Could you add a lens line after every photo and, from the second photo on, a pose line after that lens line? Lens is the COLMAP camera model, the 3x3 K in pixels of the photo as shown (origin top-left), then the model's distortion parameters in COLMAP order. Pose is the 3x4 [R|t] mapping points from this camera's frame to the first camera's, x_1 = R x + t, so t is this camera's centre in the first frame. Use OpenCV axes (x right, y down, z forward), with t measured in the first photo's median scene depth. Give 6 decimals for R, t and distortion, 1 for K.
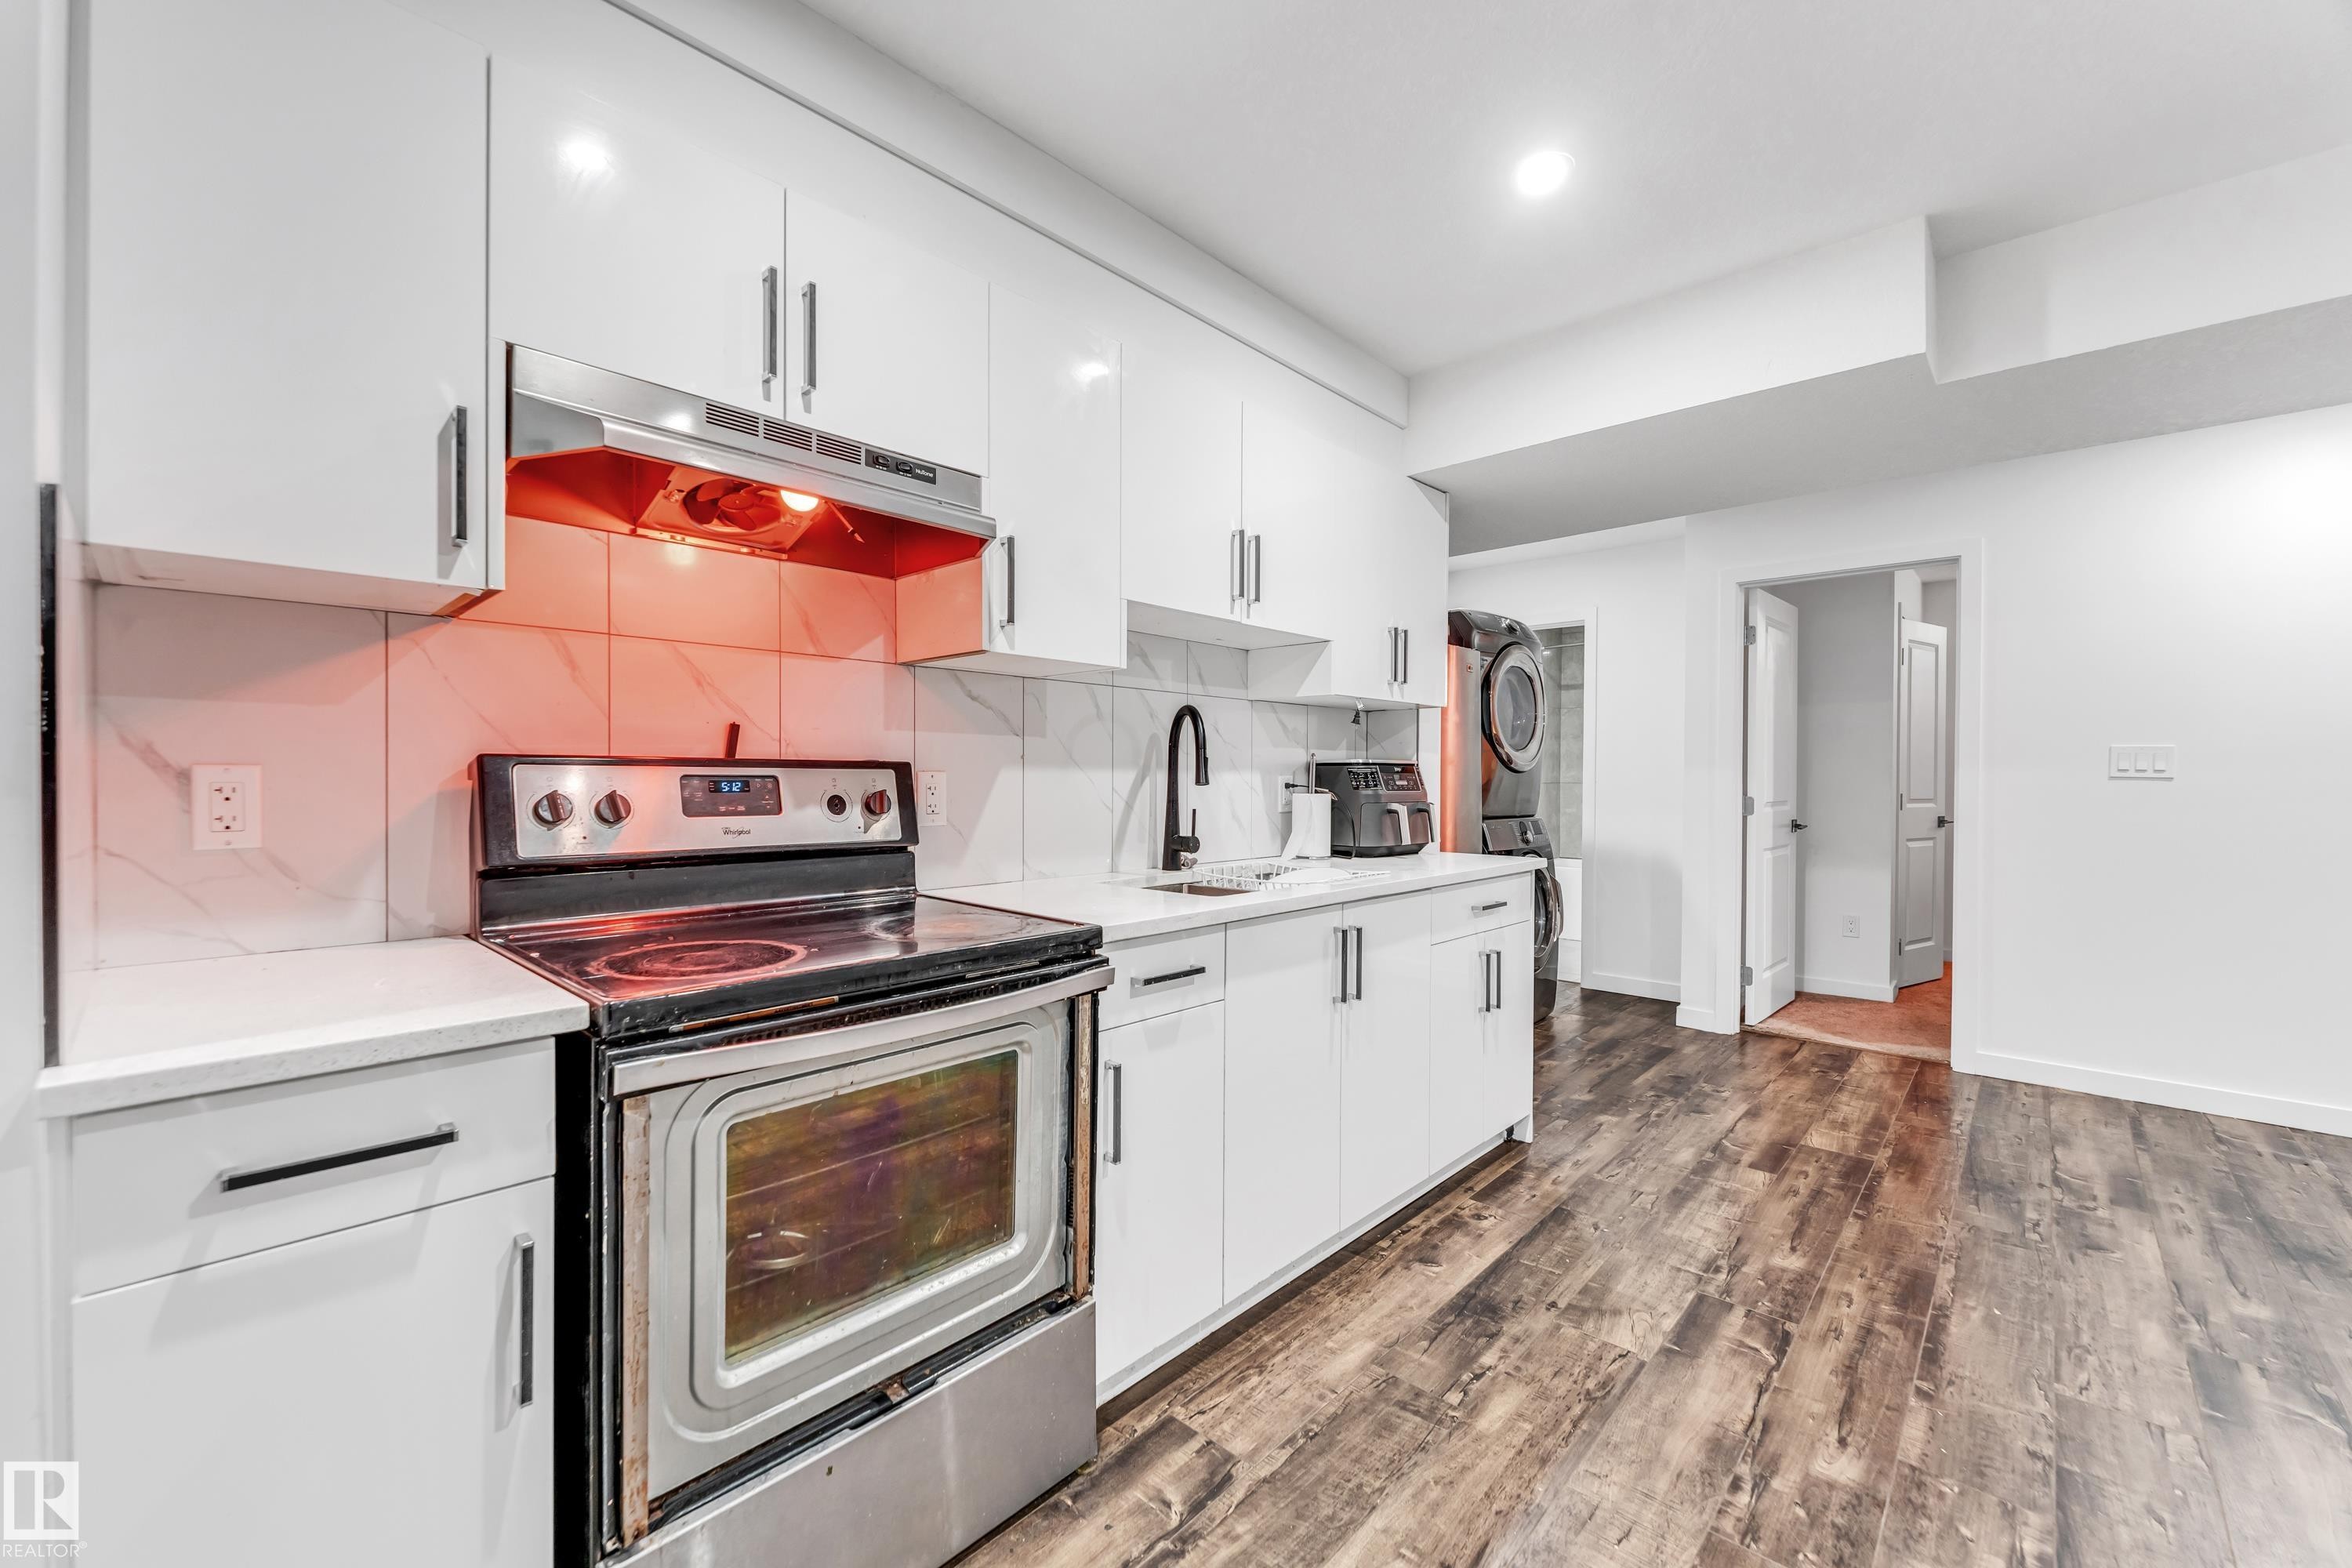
lens RADIAL K [[941.9, 0, 1158.3], [0, 941.9, 787.5], [0, 0, 1]] dist [0.003109, 0.000008]
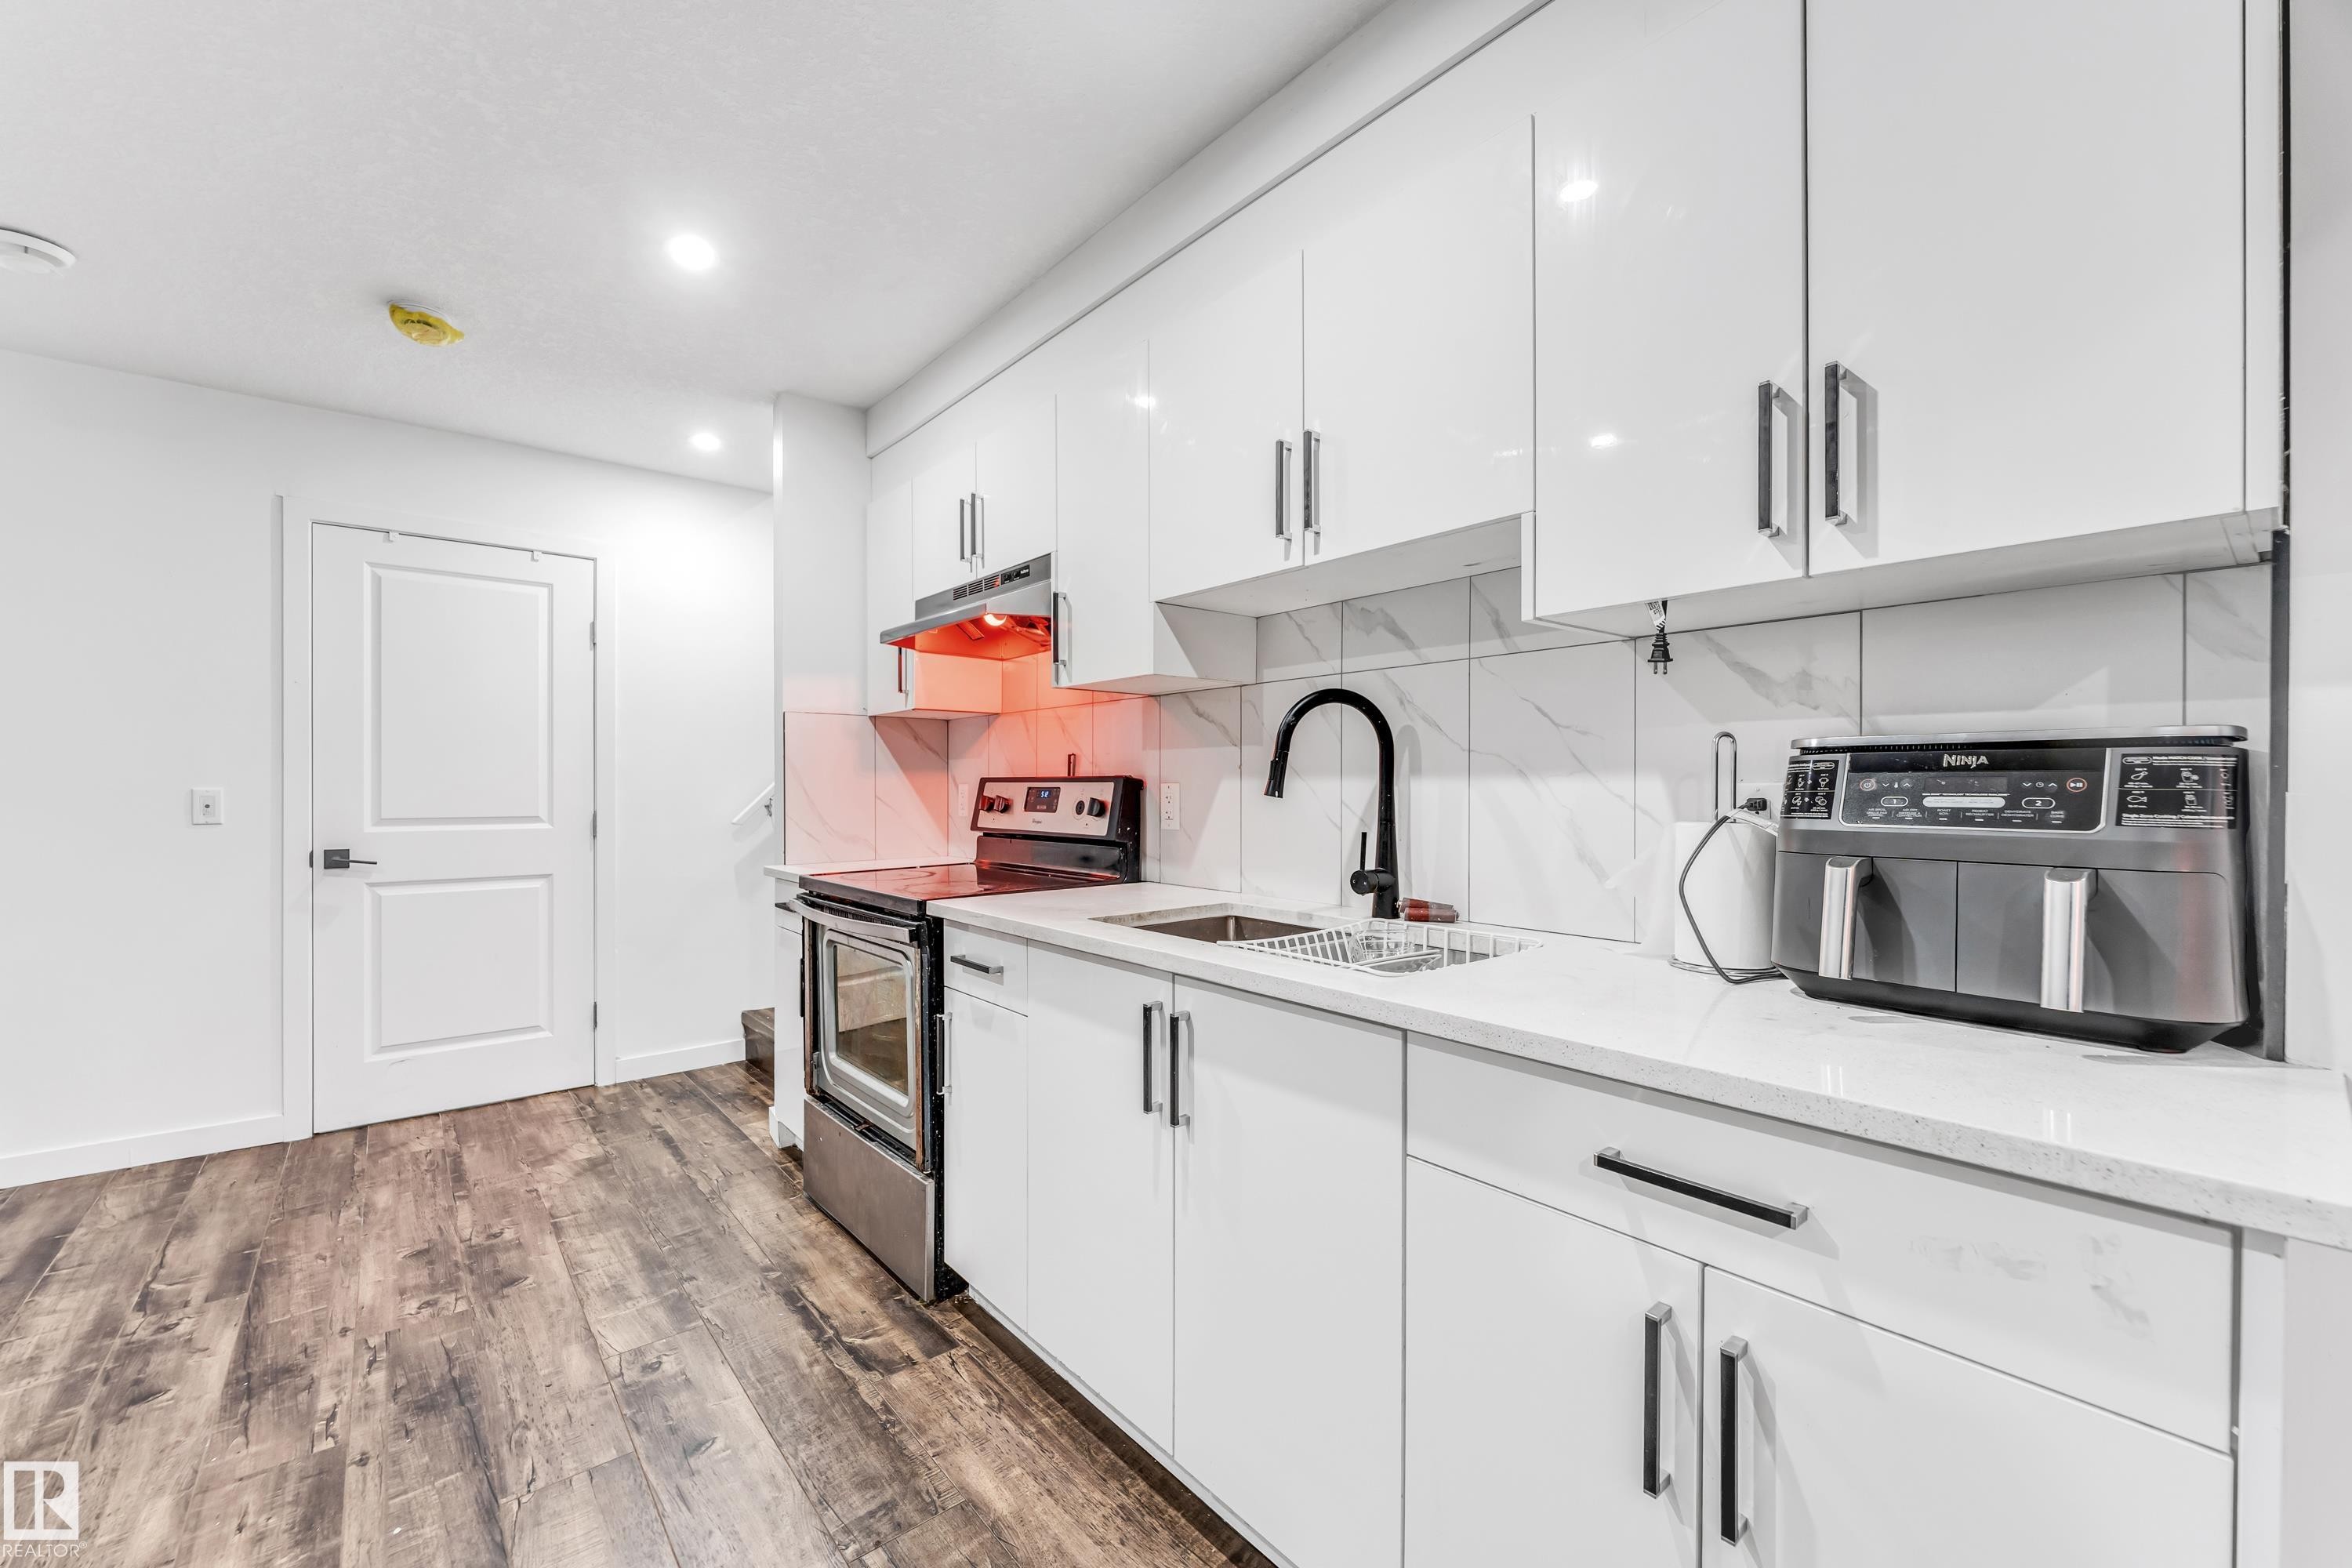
lens RADIAL K [[941.9, 0, 1158.9], [0, 941.9, 784.9], [0, 0, 1]] dist [0.003109, 0.000008]
pose [[-0.128009, -0.002733, -0.991769, 1.105786], [-0.005713, 0.999982, -0.002018, -0.014380], [0.991757, 0.005407, -0.128022, 1.367682]]
